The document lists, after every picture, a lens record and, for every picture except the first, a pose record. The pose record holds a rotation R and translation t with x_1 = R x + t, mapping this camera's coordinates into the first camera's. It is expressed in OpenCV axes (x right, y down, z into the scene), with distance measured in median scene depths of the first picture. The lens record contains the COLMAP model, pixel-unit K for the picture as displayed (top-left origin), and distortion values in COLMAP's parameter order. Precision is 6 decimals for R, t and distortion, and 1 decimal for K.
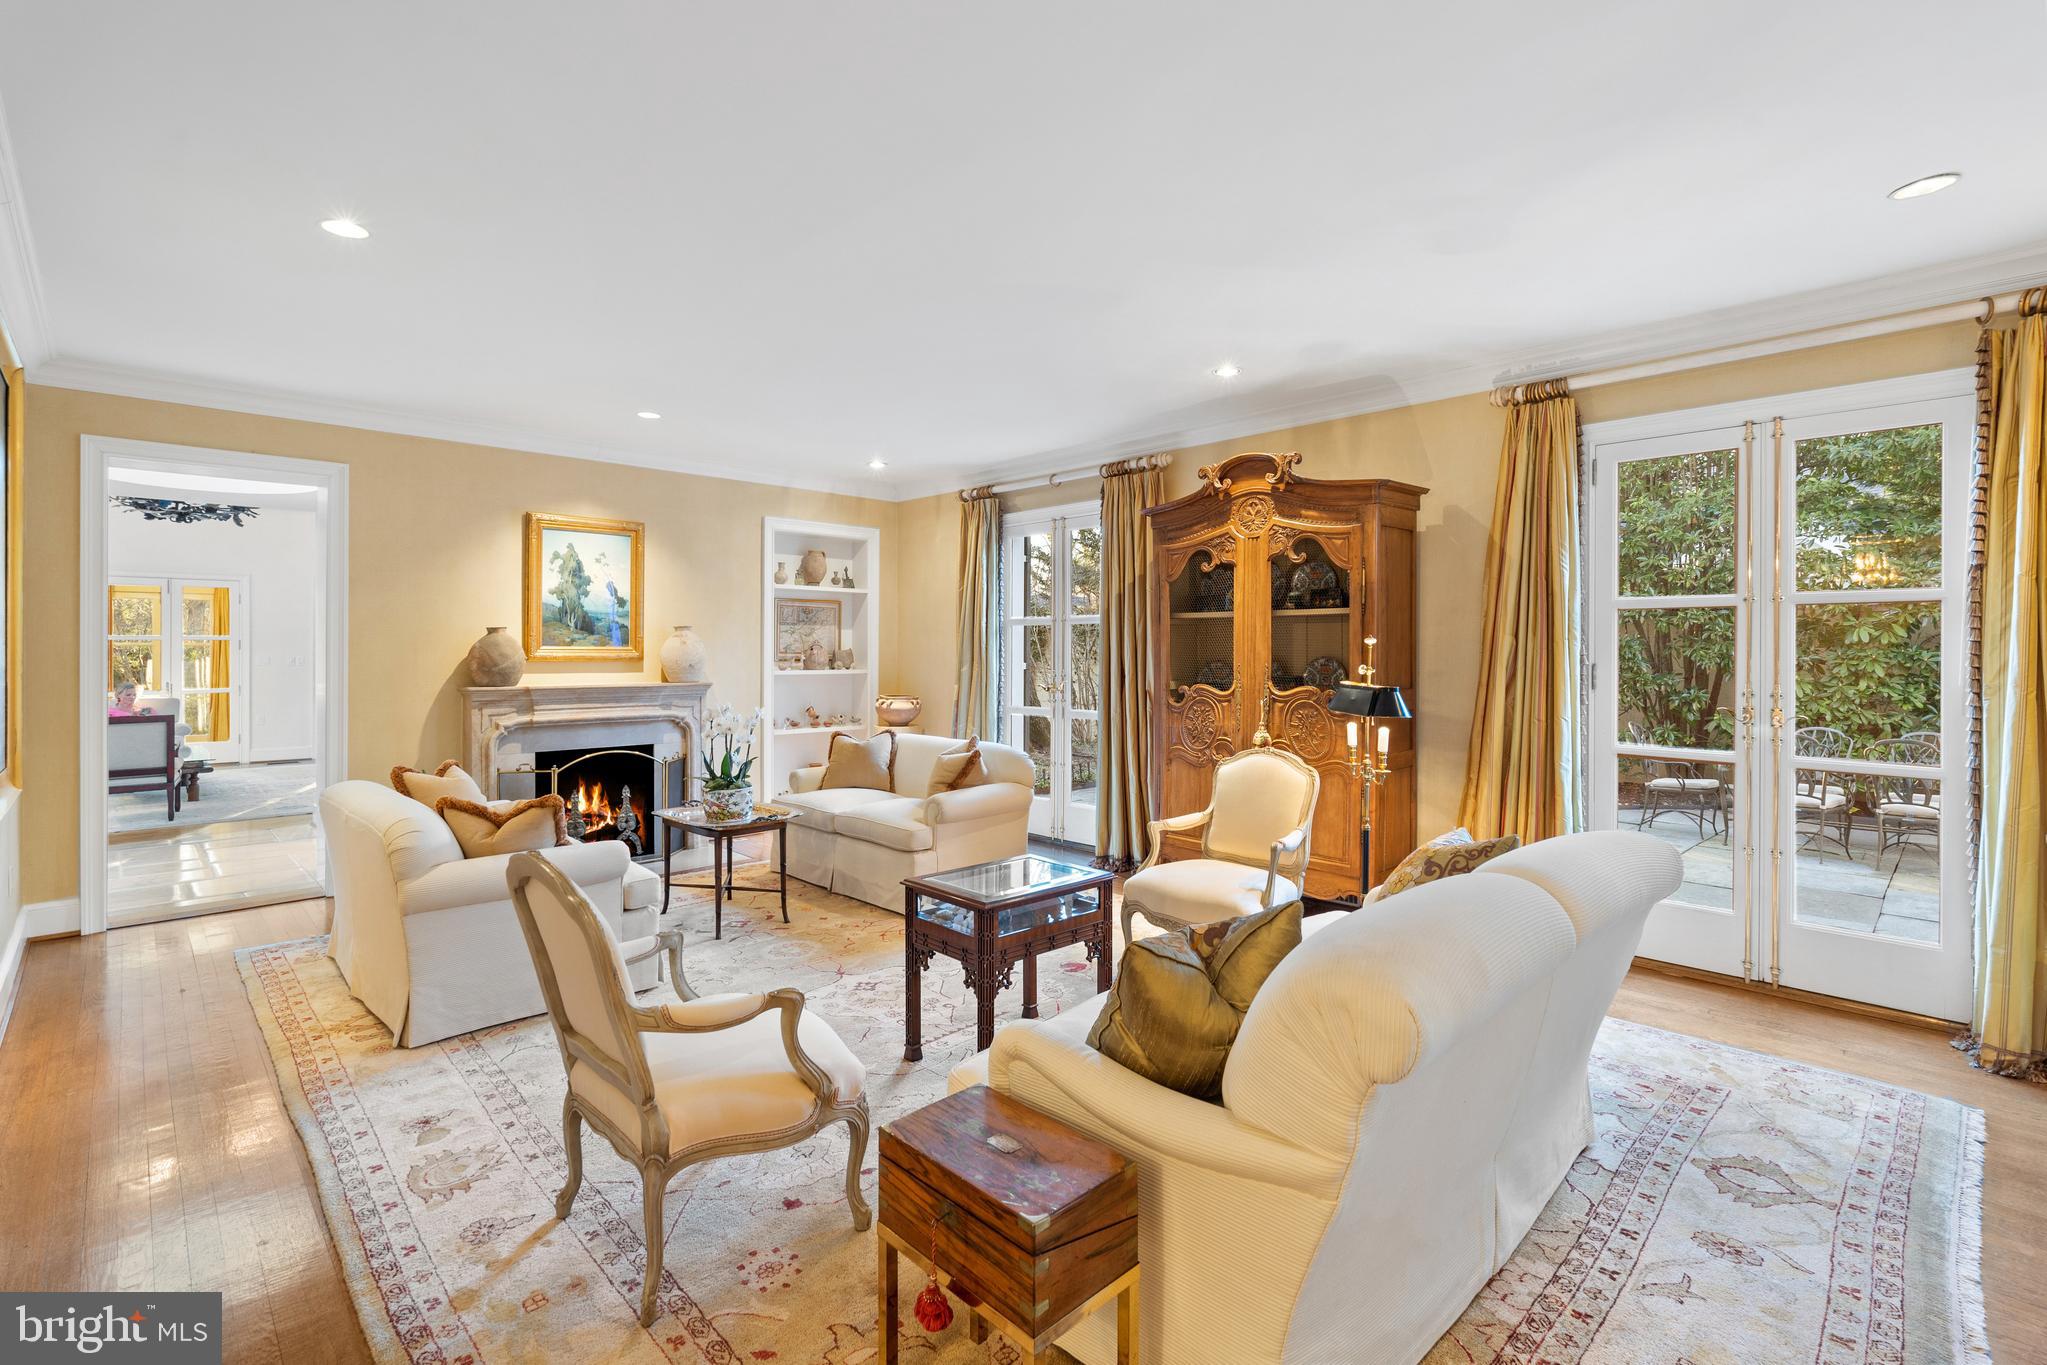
lens RADIAL K [[929.5, 0, 1023.7], [0, 929.5, 661.9], [0, 0, 1]] dist [-0.000144, 0.000046]
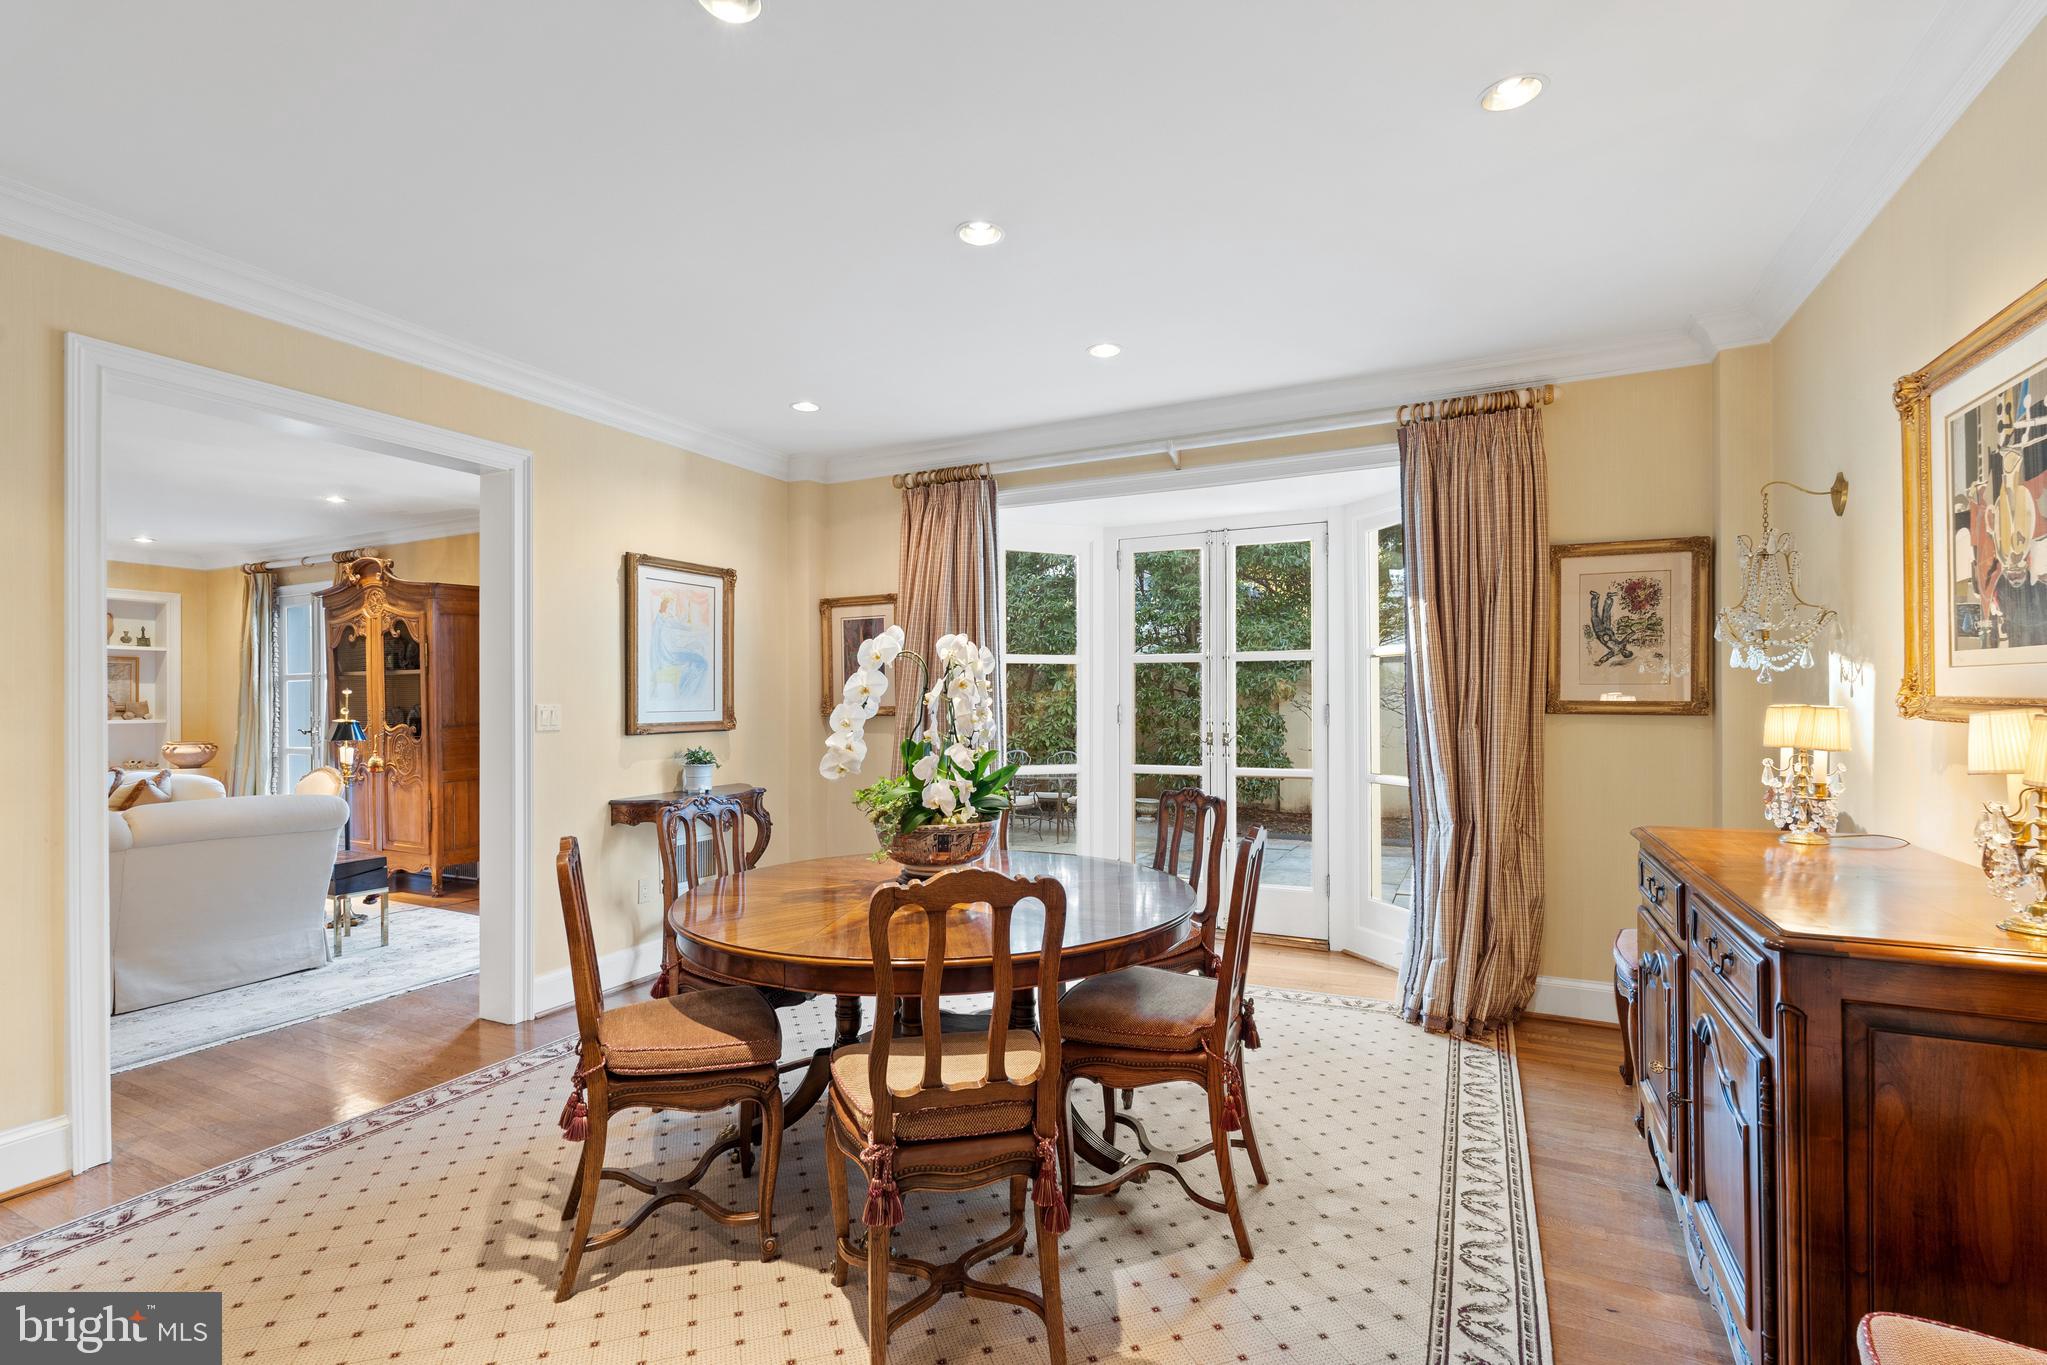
lens RADIAL K [[929.5, 0, 1019.7], [0, 929.5, 694.6], [0, 0, 1]] dist [-0.000144, 0.000046]
pose [[0.943006, -0.005645, 0.332727, 0.509342], [0.012027, 0.999781, -0.017123, 0.011900], [-0.332558, 0.020149, 0.942868, -0.464167]]
